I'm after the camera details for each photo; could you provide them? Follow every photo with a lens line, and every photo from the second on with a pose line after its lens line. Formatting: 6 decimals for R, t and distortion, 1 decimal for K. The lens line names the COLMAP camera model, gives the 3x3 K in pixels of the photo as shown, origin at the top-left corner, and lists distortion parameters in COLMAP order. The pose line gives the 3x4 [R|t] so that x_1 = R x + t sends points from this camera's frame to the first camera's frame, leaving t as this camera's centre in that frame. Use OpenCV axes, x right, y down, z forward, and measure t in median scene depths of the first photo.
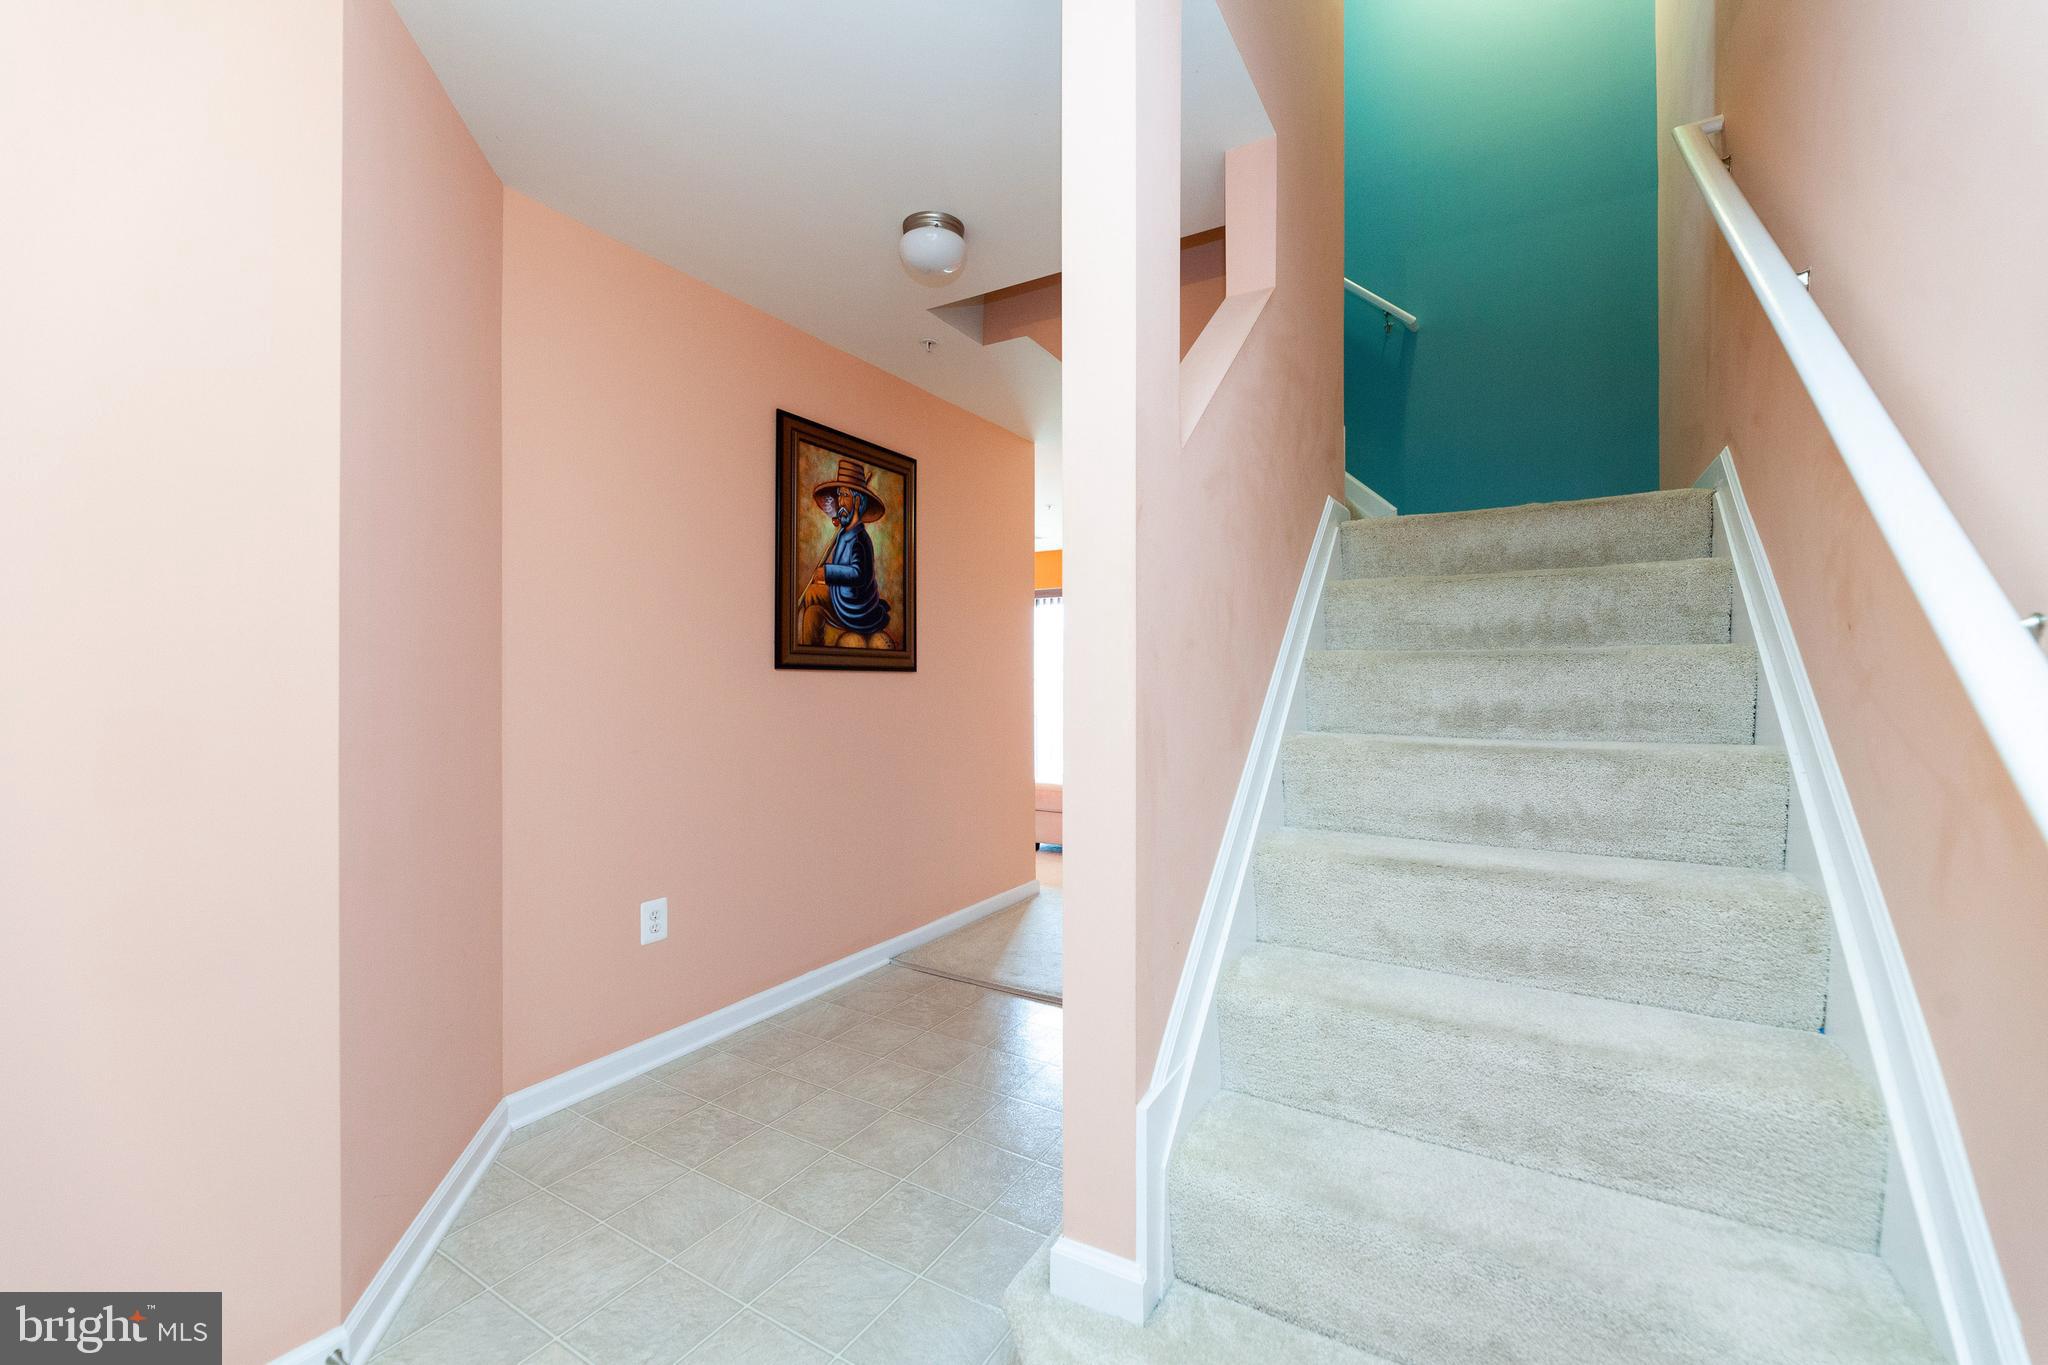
lens RADIAL K [[832.3, 0, 1031.8], [0, 832.3, 675.2], [0, 0, 1]] dist [-0.004752, -0.000465]
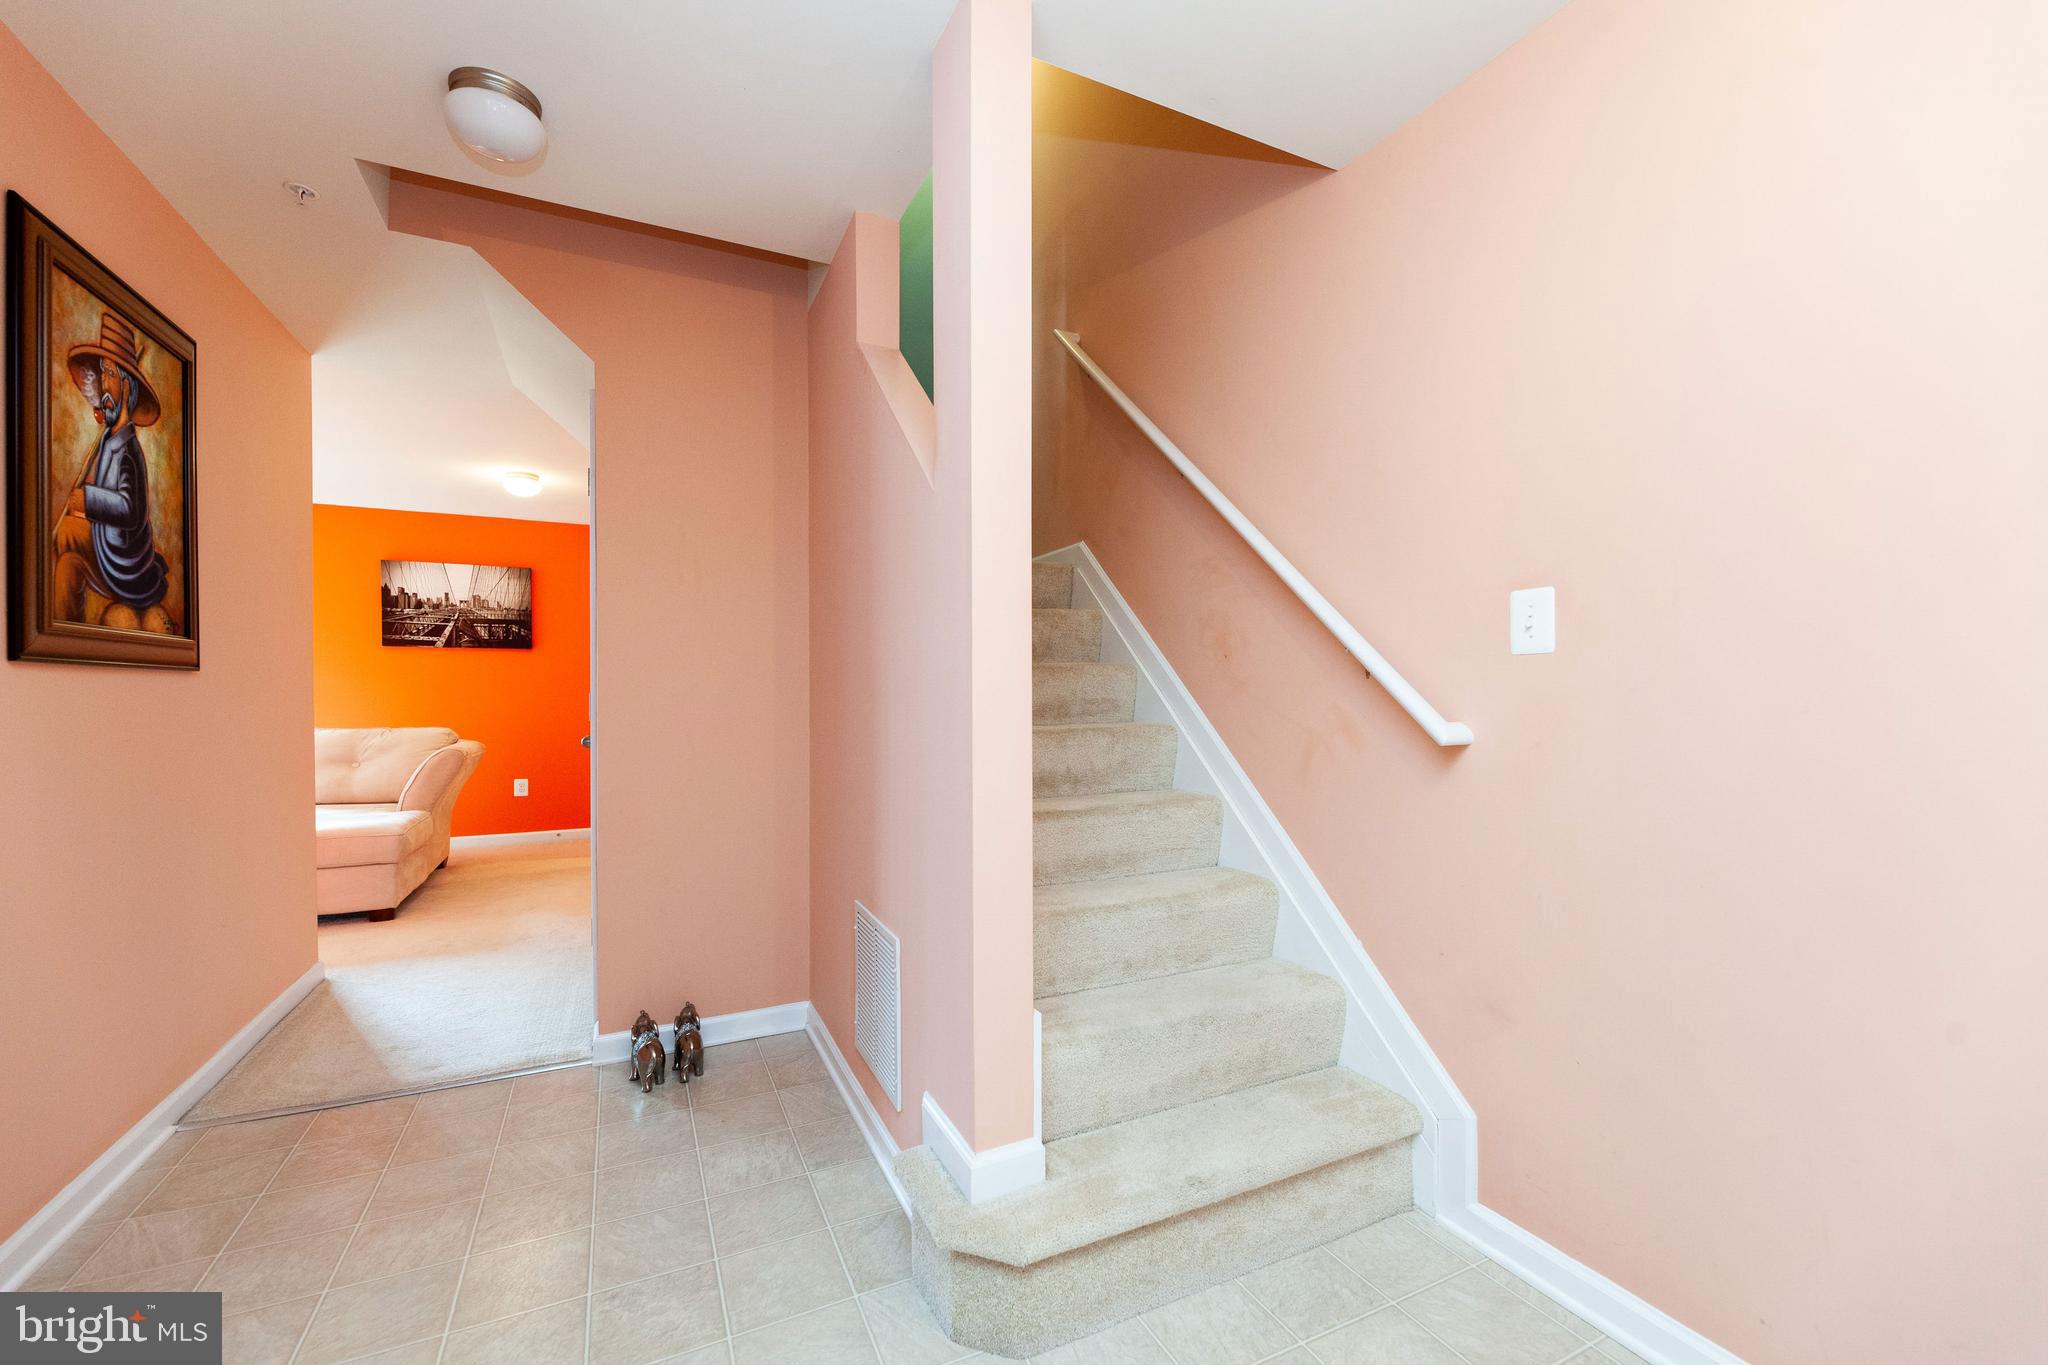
lens RADIAL K [[832.3, 0, 1042.8], [0, 832.3, 691.1], [0, 0, 1]] dist [-0.004752, -0.000465]
pose [[0.544843, -0.001285, 0.838537, -0.358316], [-0.004502, 0.999980, 0.004457, 0.006286], [-0.838526, -0.006204, 0.544826, 0.113640]]
